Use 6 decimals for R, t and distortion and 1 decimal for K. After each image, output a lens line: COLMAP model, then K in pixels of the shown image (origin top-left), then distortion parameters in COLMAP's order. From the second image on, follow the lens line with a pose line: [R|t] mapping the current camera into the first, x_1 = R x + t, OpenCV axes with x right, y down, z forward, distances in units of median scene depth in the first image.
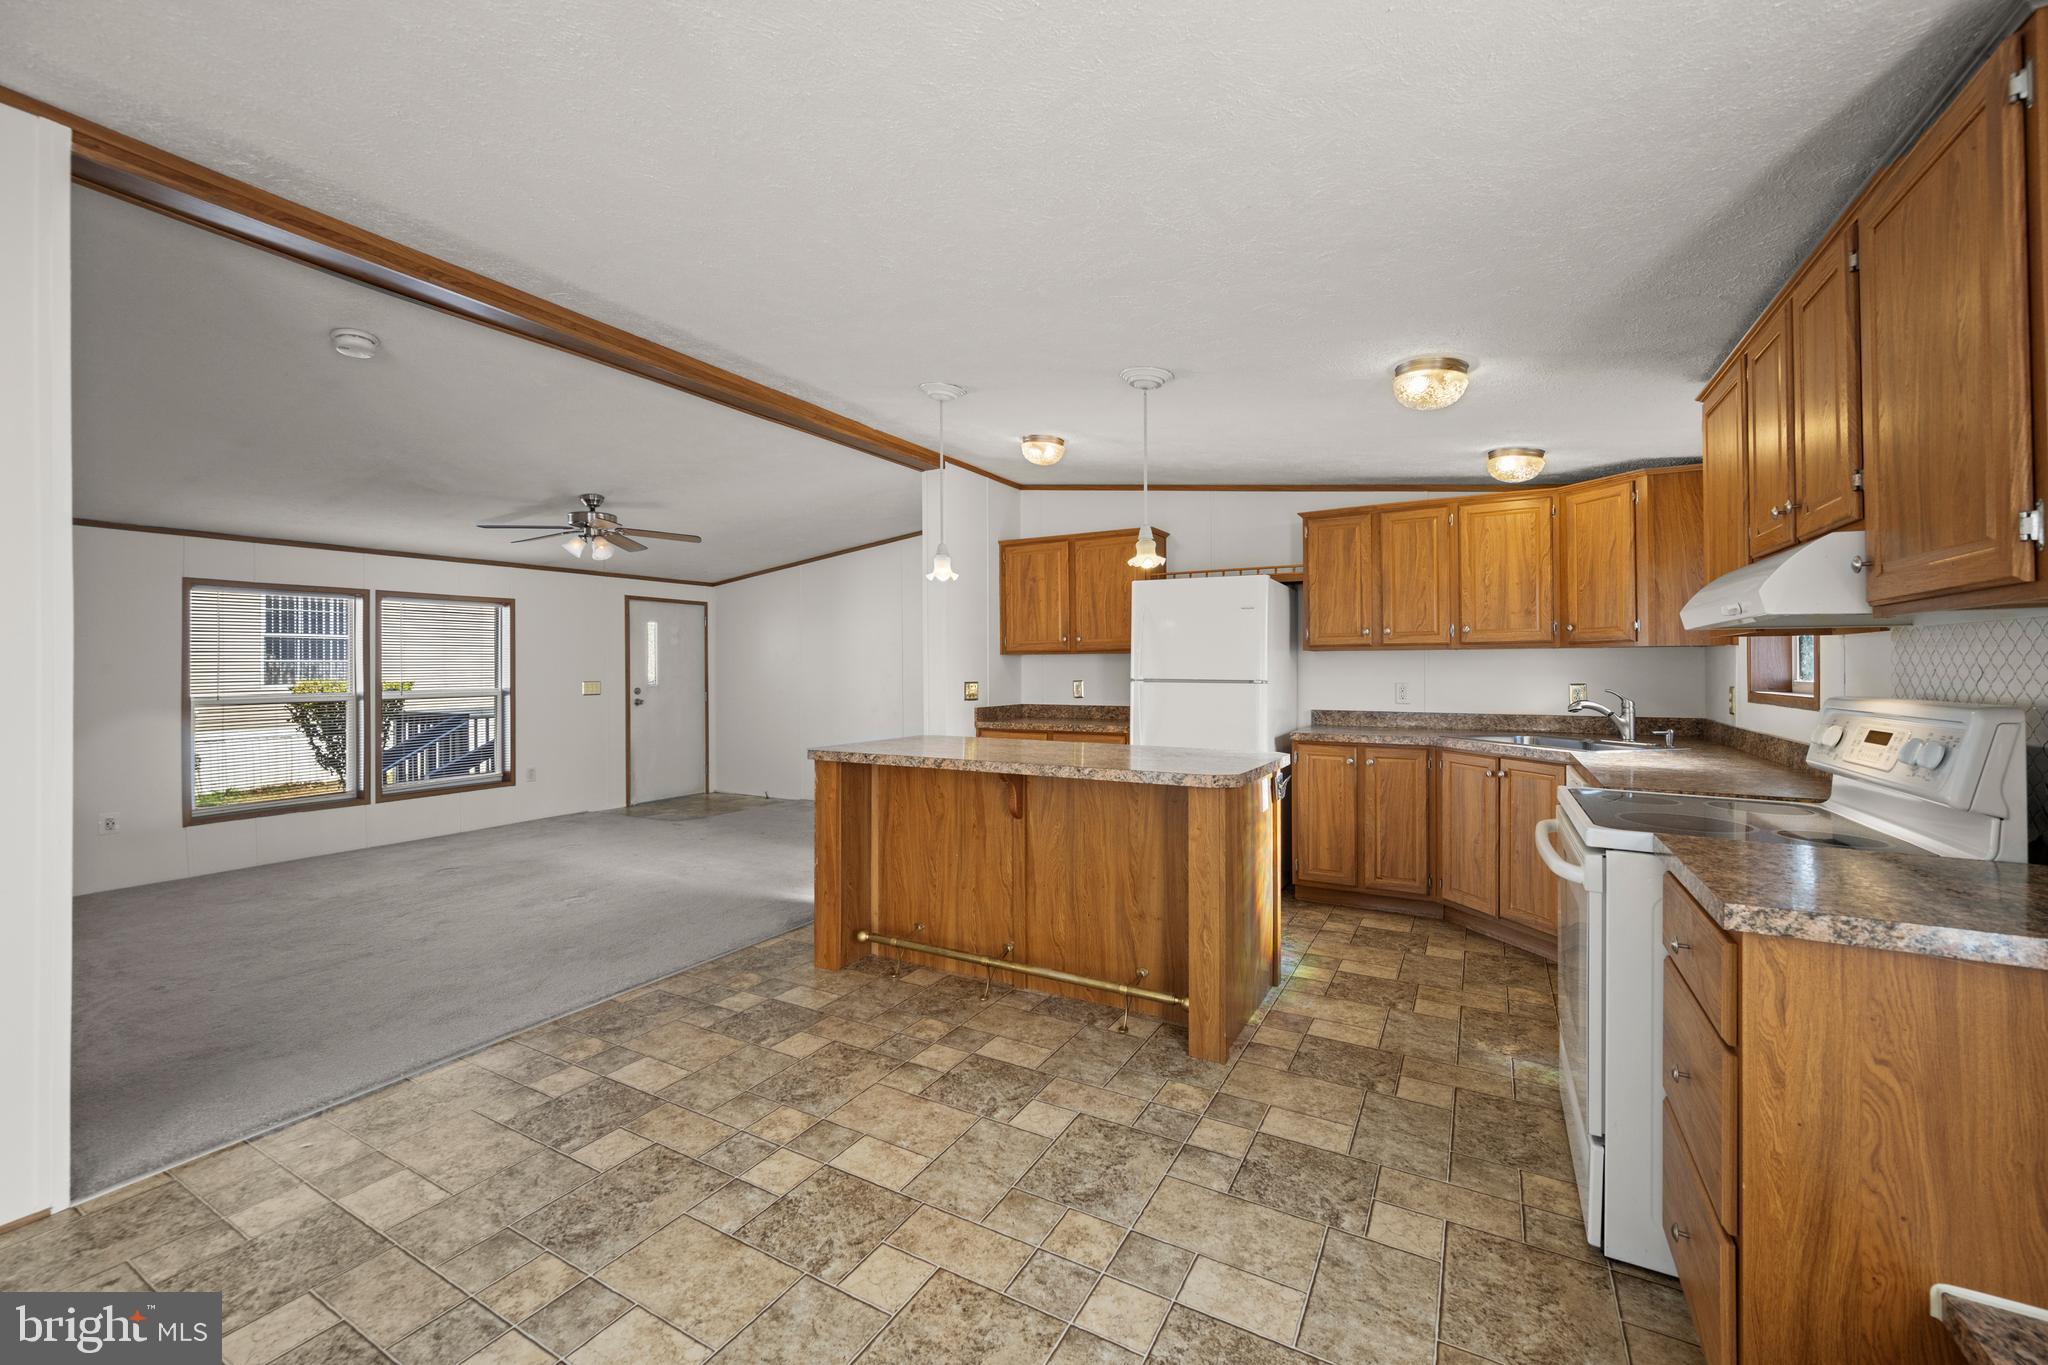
lens RADIAL K [[815.1, 0, 1005.9], [0, 815.1, 664.2], [0, 0, 1]] dist [-0.000279, -0.000375]
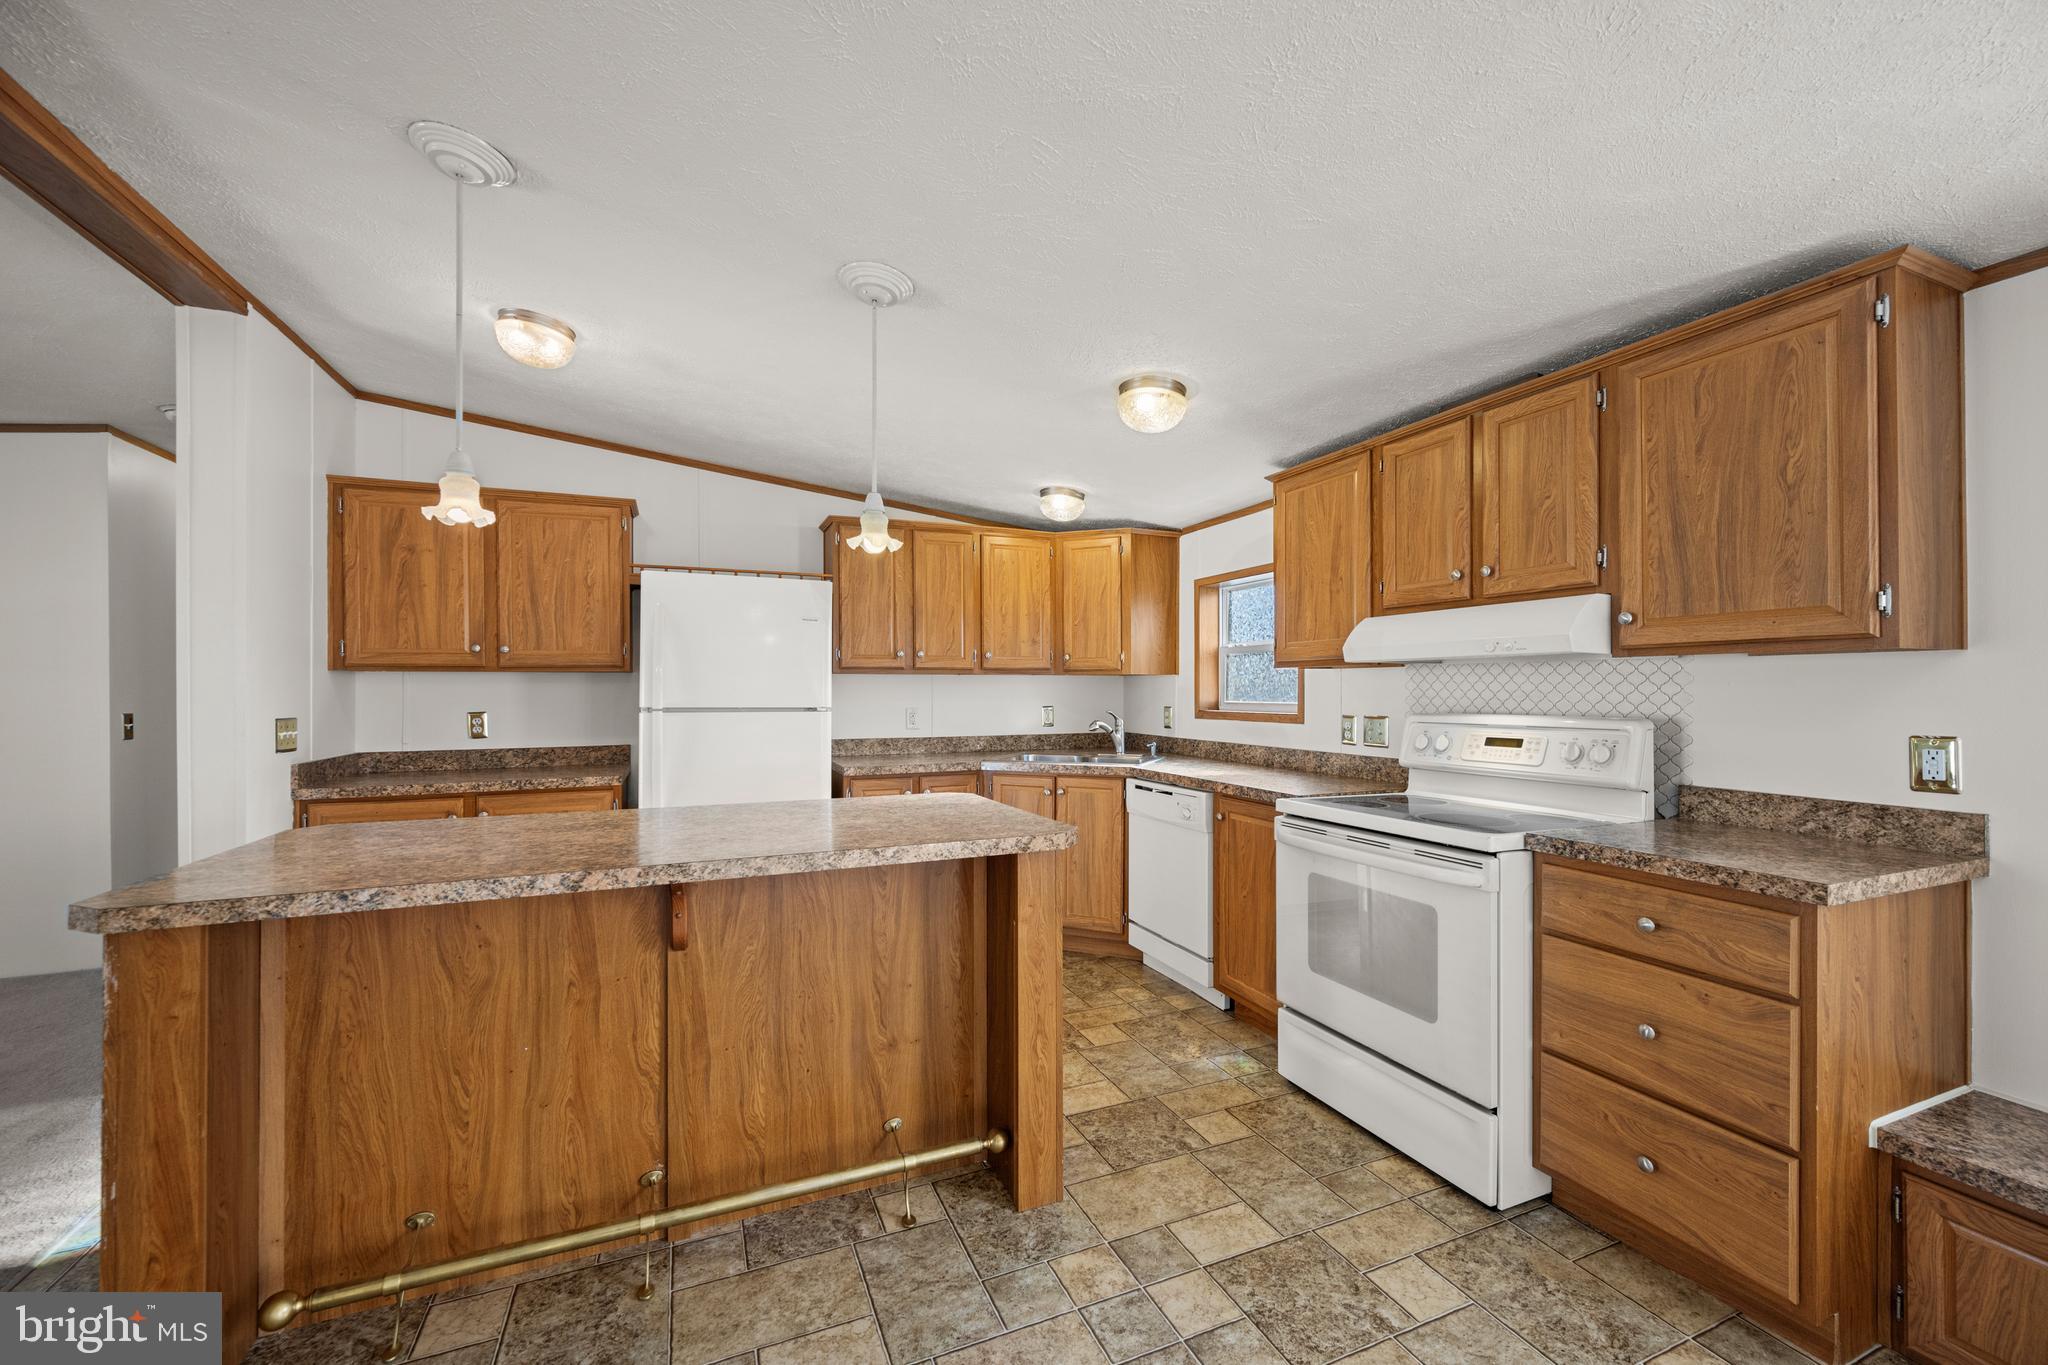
lens RADIAL K [[815.1, 0, 1023.8], [0, 815.1, 688.6], [0, 0, 1]] dist [-0.000279, -0.000375]
pose [[0.600435, 0.003624, 0.799665, -0.310960], [-0.003100, 0.999993, -0.002204, 0.002456], [-0.799668, -0.001156, 0.600442, 0.461103]]
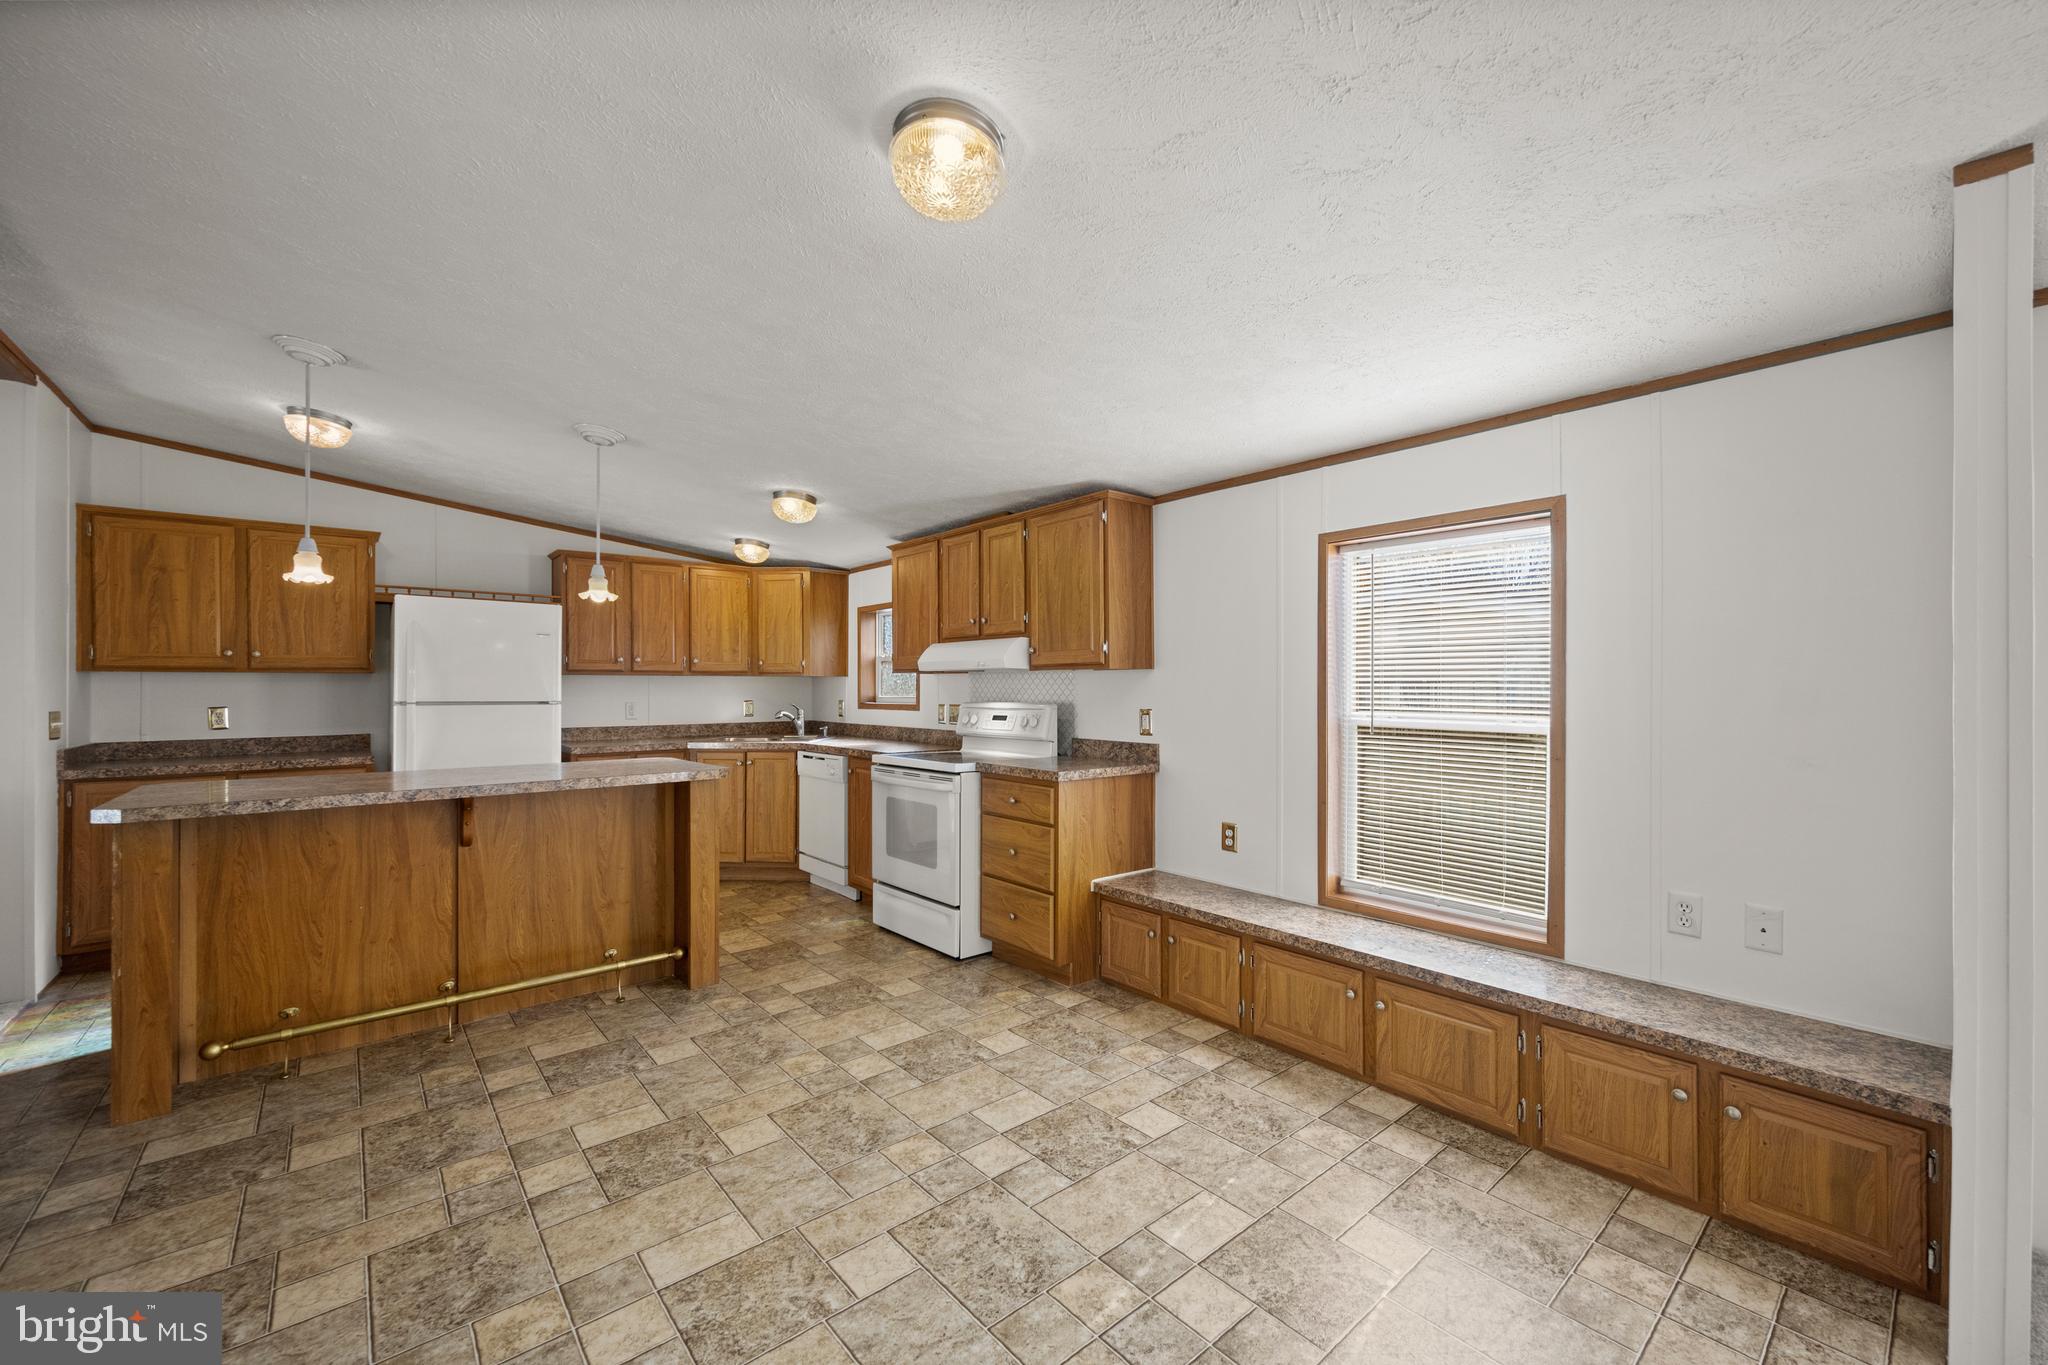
lens RADIAL K [[815.1, 0, 1028.7], [0, 815.1, 686.0], [0, 0, 1]] dist [-0.000279, -0.000375]
pose [[0.331325, 0.004147, 0.943507, -0.686105], [-0.002710, 0.999990, -0.003444, 0.002095], [-0.943513, -0.001416, 0.331333, 0.057743]]
